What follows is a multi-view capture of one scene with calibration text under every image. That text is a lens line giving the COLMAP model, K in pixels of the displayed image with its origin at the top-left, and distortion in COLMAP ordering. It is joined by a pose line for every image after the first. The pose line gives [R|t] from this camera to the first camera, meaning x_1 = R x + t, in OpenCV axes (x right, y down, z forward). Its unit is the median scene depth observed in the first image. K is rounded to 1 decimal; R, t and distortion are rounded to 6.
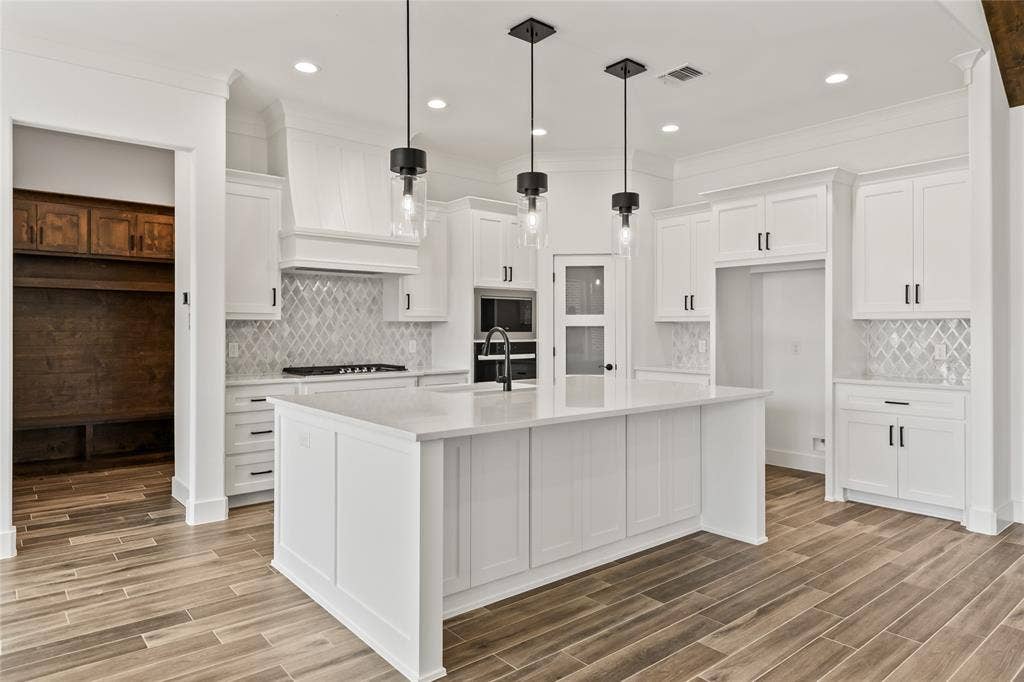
lens RADIAL K [[627.9, 0, 508.5], [0, 627.9, 332.9], [0, 0, 1]] dist [0.001977, -0.004054]
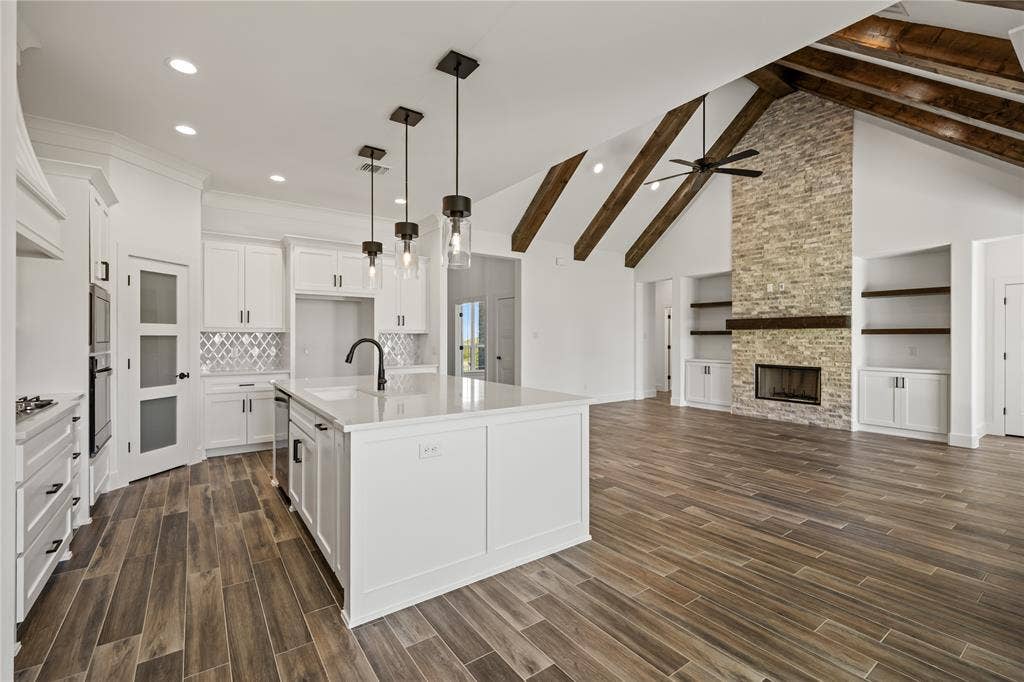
lens RADIAL K [[450.5, 0, 508.8], [0, 450.5, 338.7], [0, 0, 1]] dist [0.000847, -0.001545]
pose [[0.069839, -0.002400, 0.997555, -0.672362], [0.004556, 0.999987, 0.002087, -0.006424], [-0.997548, 0.004399, 0.069849, 0.532453]]
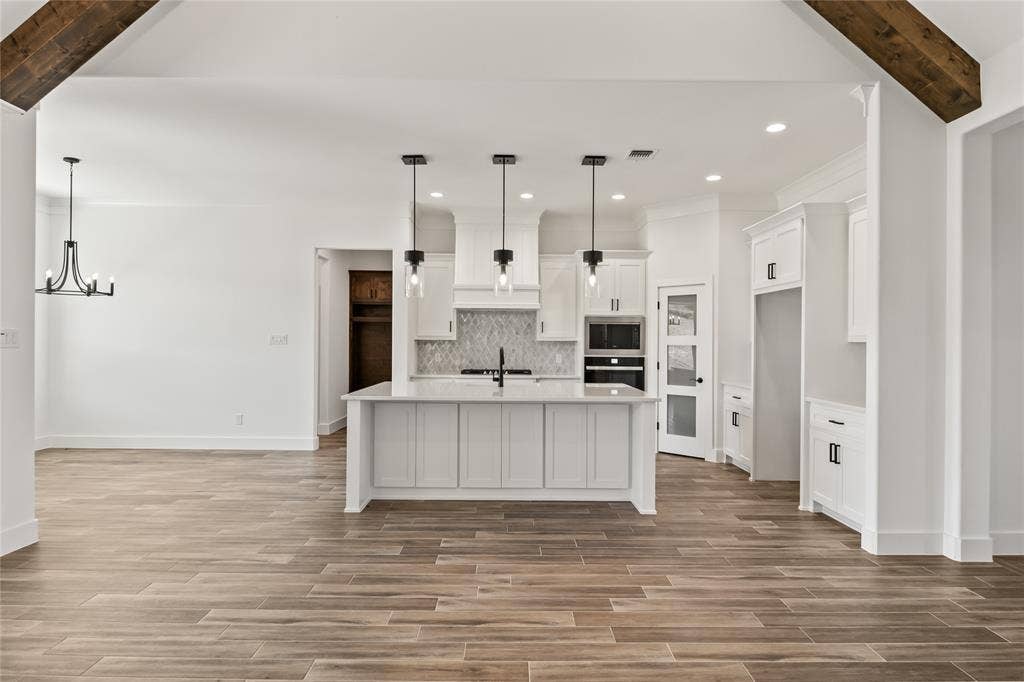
lens RADIAL K [[585.3, 0, 507.1], [0, 585.3, 340.6], [0, 0, 1]] dist [0.011114, -0.015591]
pose [[0.771981, 0.004079, -0.635632, 0.734054], [-0.010911, 0.999917, -0.006836, -0.010672], [0.635551, 0.012213, 0.771962, -0.098820]]
